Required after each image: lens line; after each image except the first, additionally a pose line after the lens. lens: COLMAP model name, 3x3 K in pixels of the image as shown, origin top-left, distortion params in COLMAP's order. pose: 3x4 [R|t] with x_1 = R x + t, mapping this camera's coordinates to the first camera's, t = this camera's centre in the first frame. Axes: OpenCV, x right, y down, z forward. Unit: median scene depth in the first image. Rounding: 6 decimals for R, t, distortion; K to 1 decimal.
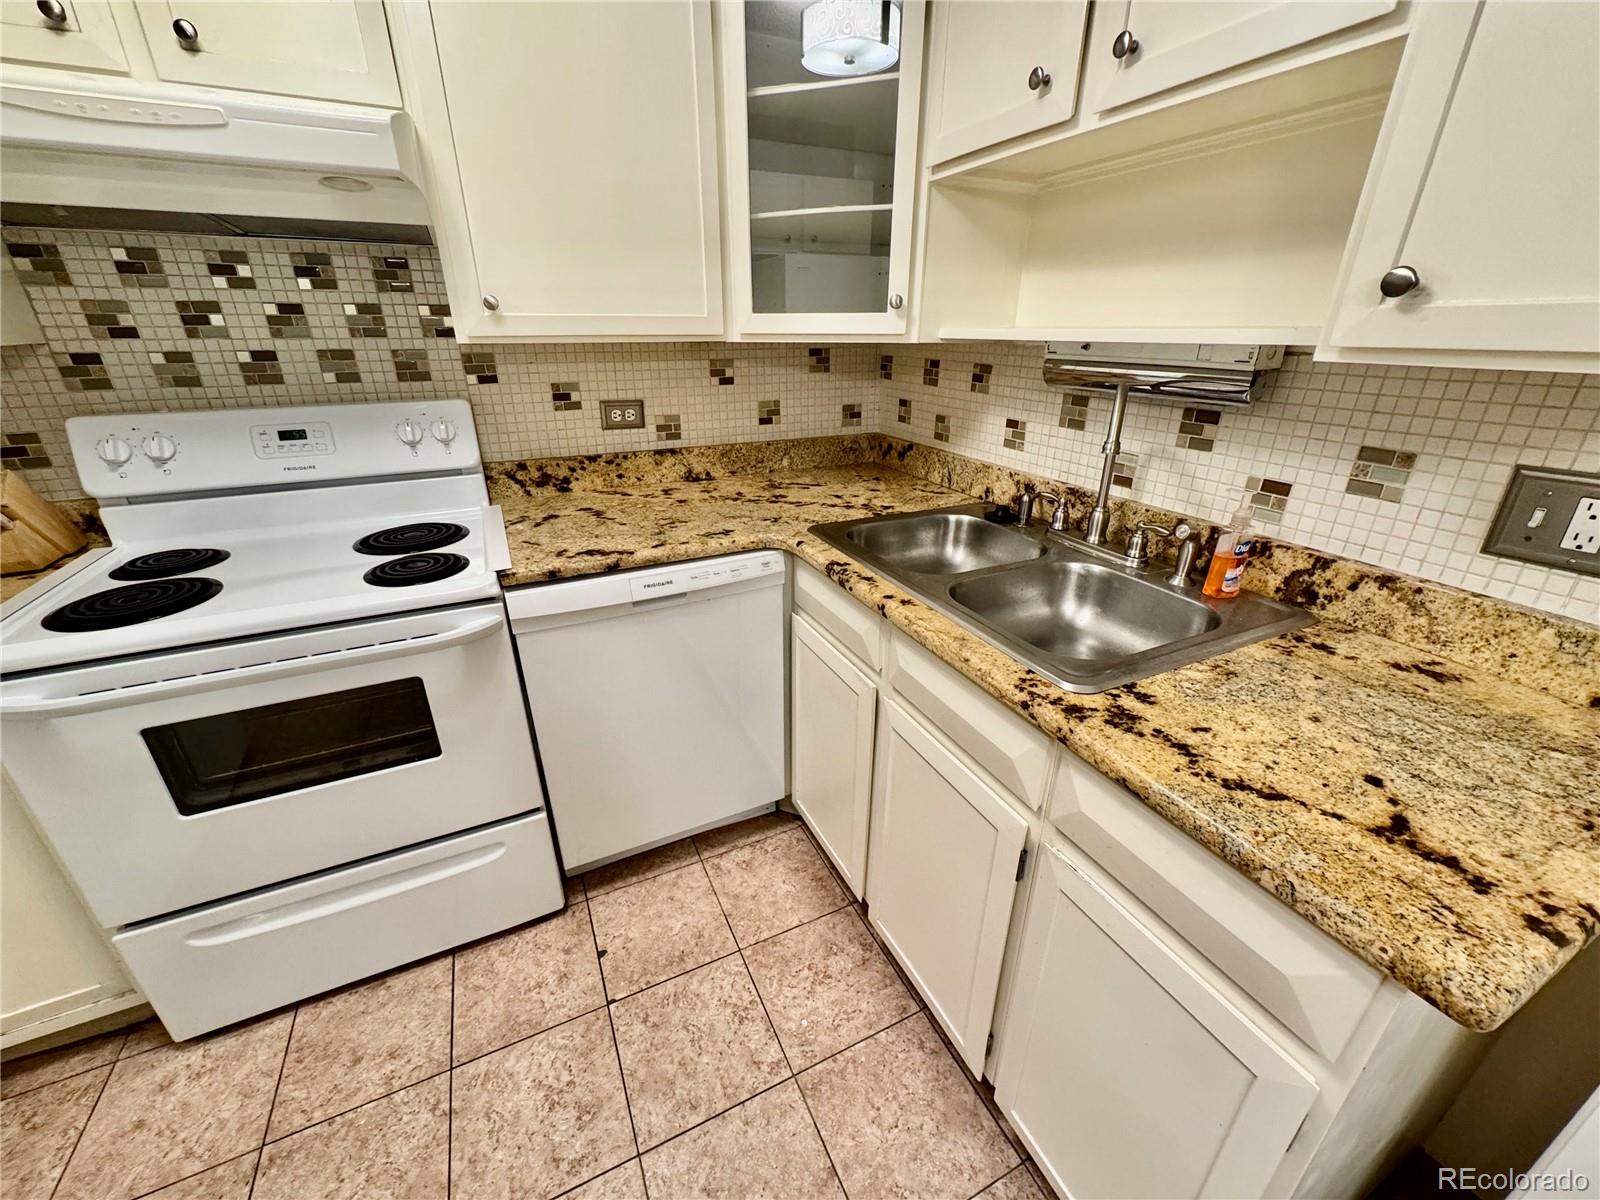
lens RADIAL K [[636.4, 0, 798.7], [0, 636.4, 601.4], [0, 0, 1]] dist [-0.003348, 0.000029]
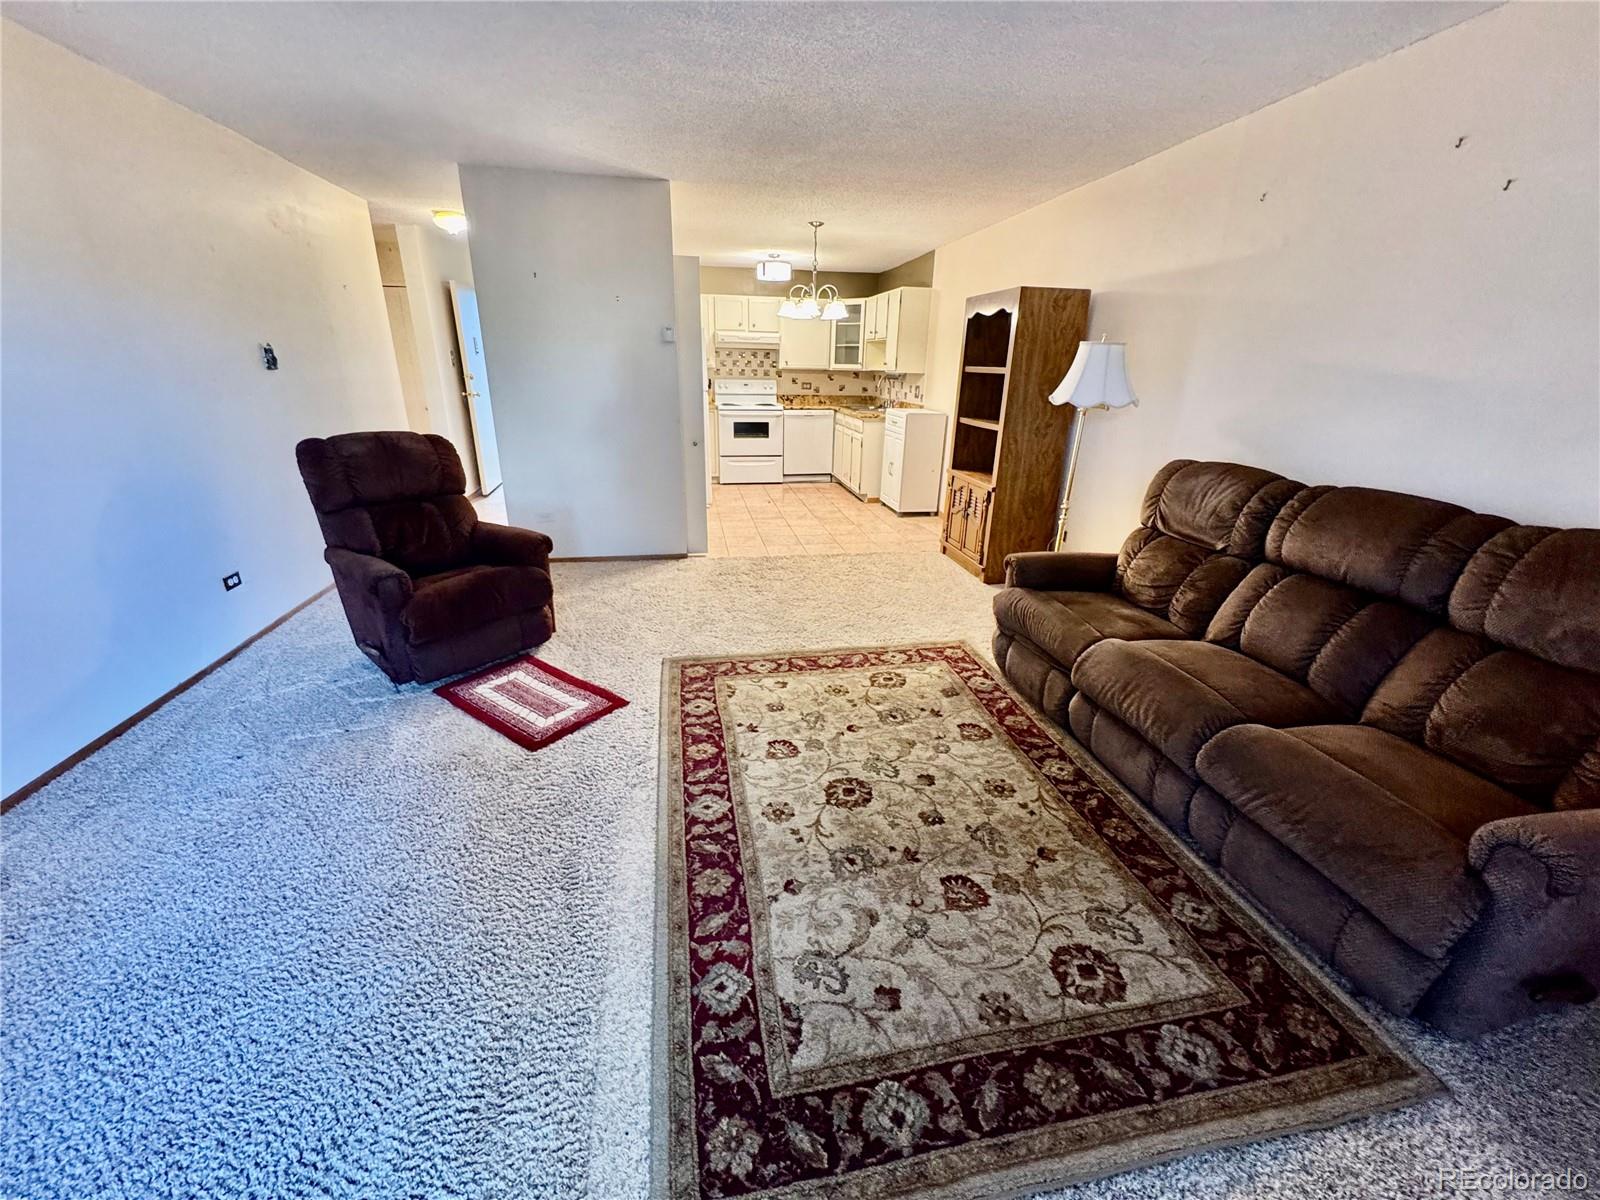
lens RADIAL K [[636.4, 0, 798.4], [0, 636.4, 600.8], [0, 0, 1]] dist [-0.003348, 0.000029]
pose [[0.962831, 0.110939, -0.246271, 1.209094], [-0.123923, 0.991571, -0.037814, 1.782253], [0.240000, 0.066927, 0.968463, -4.176698]]
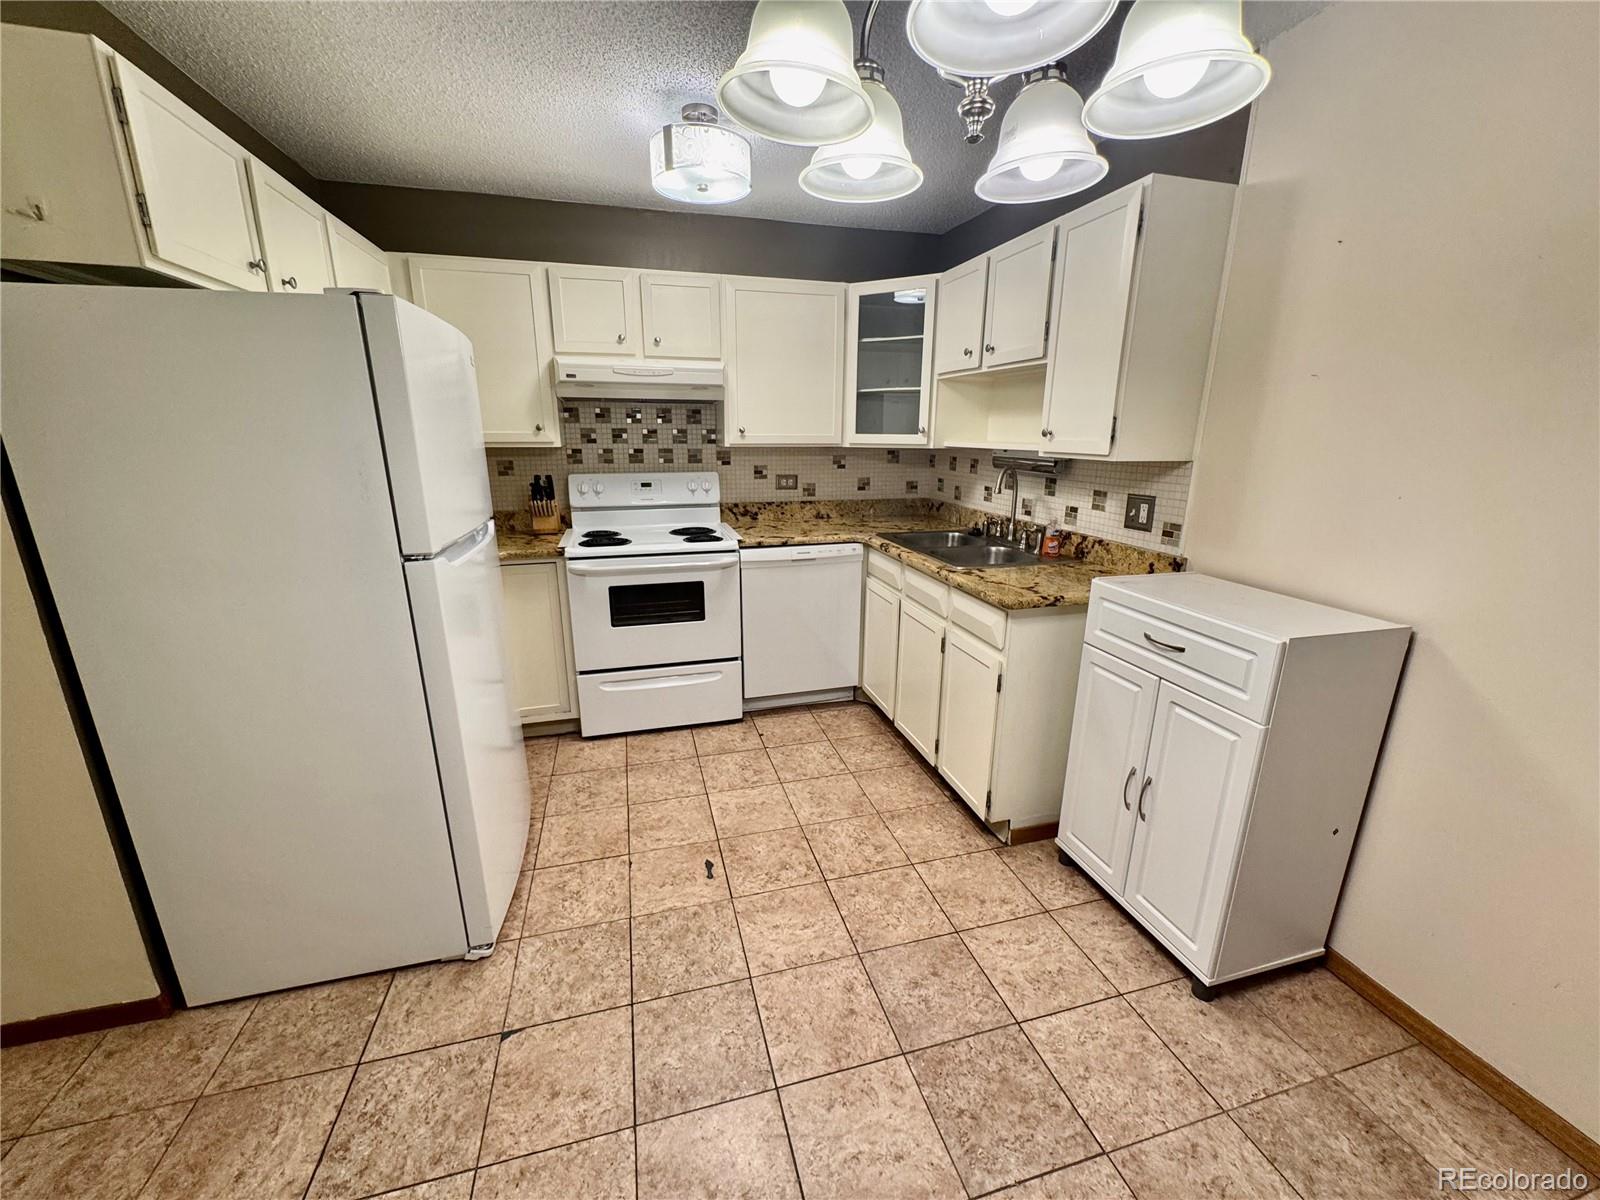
lens RADIAL K [[636.4, 0, 798.7], [0, 636.4, 603.5], [0, 0, 1]] dist [-0.003348, 0.000029]
pose [[0.984309, 0.050655, -0.169029, 0.139769], [-0.074048, 0.988060, -0.135105, 0.439759], [0.160167, 0.145502, 0.976307, -1.106890]]
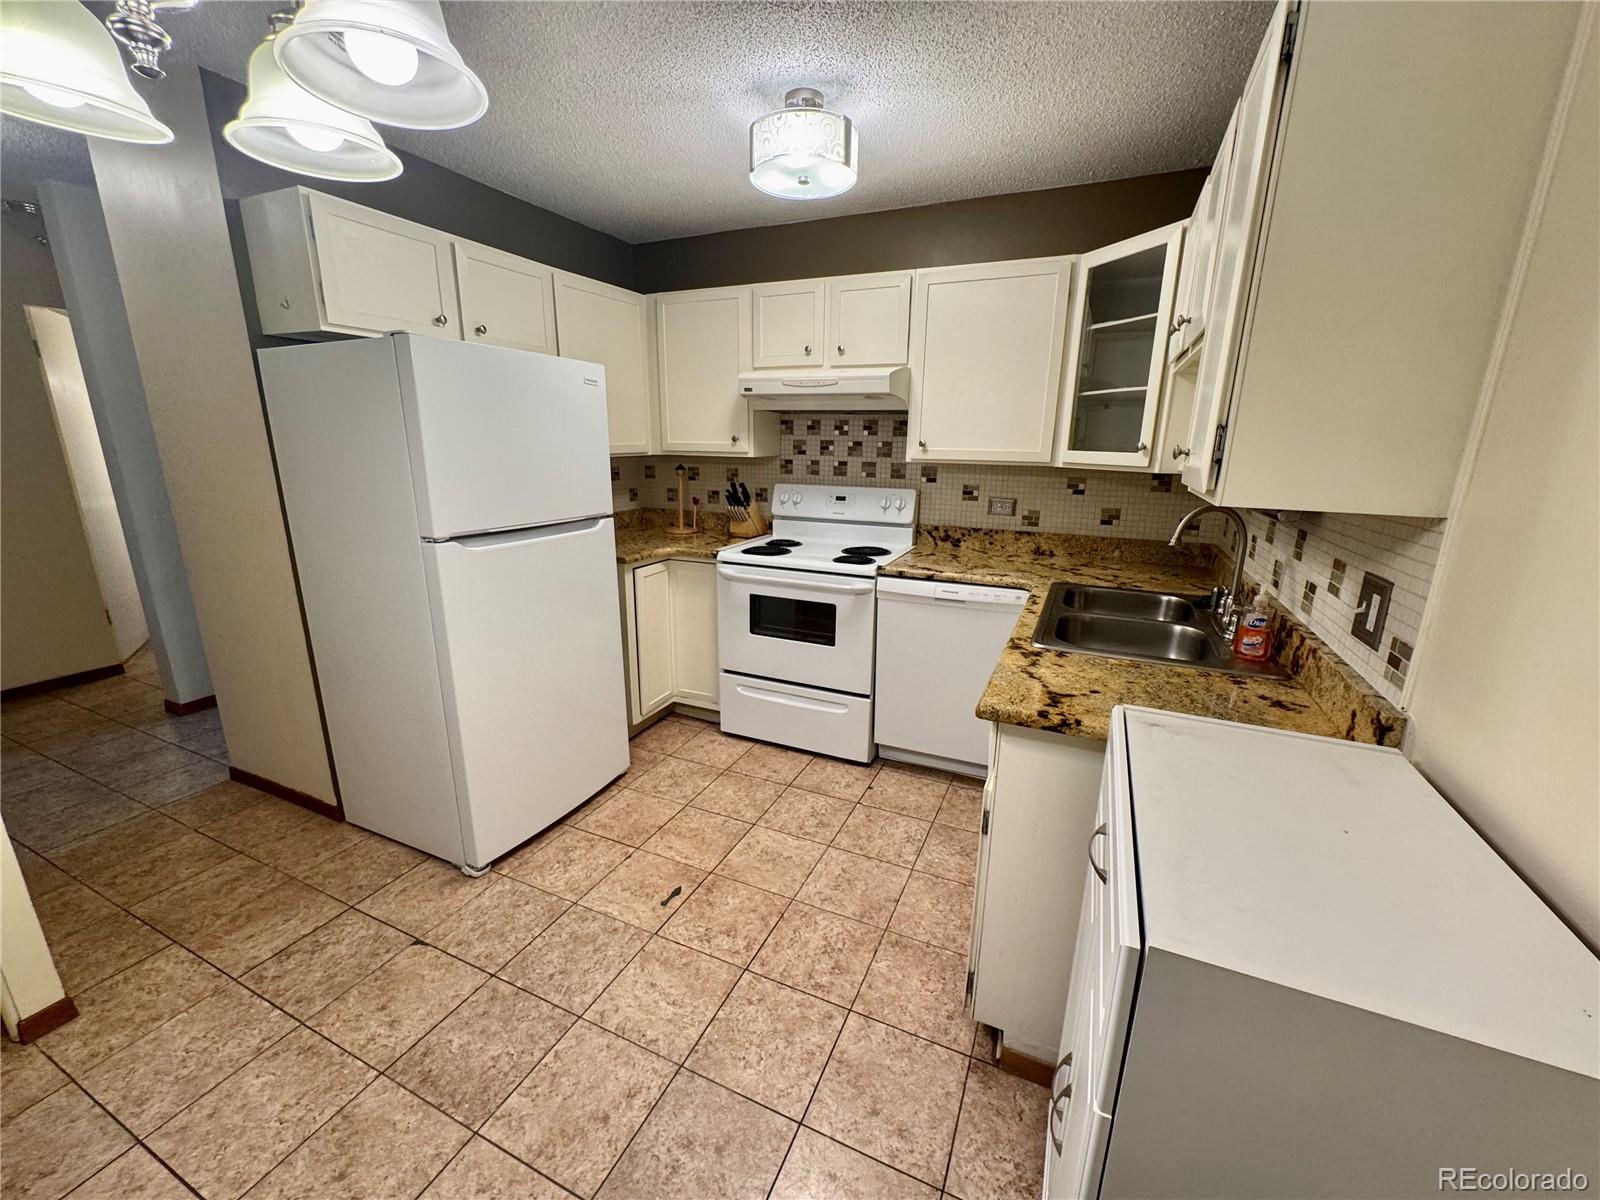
lens RADIAL K [[636.4, 0, 802.0], [0, 636.4, 603.0], [0, 0, 1]] dist [-0.003348, 0.000029]
pose [[0.644445, 0.200579, -0.737874, 0.844897], [-0.316651, 0.948357, -0.018762, 0.169873], [0.696005, 0.245739, 0.674677, -0.502925]]
